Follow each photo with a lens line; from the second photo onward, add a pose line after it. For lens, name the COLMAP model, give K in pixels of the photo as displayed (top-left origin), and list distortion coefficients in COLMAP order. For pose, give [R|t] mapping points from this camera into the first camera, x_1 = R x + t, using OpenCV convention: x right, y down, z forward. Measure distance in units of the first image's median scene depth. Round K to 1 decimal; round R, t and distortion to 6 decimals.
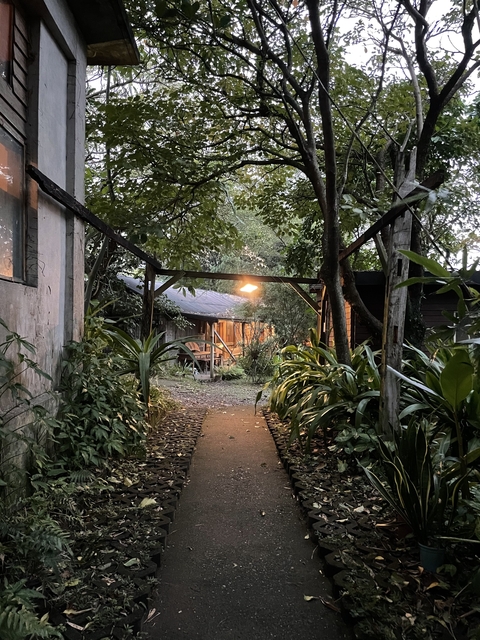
lens RADIAL K [[485.3, 0, 242.0], [0, 485.3, 317.3], [0, 0, 1]] dist [0.007539, 0.001101]
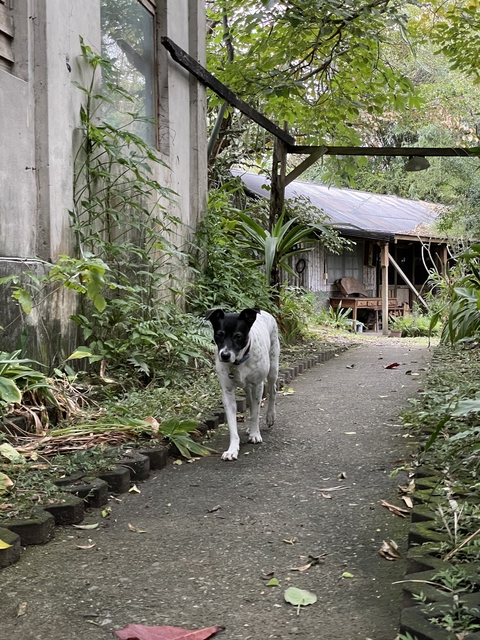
lens RADIAL K [[960.9, 0, 240.8], [0, 960.9, 321.6], [0, 0, 1]] dist [0.139077, 0.000000]
pose [[0.972539, -0.006774, -0.232643, 0.166928], [0.020010, 0.998309, 0.054580, 0.152128], [0.231880, -0.057737, 0.971029, -0.816200]]
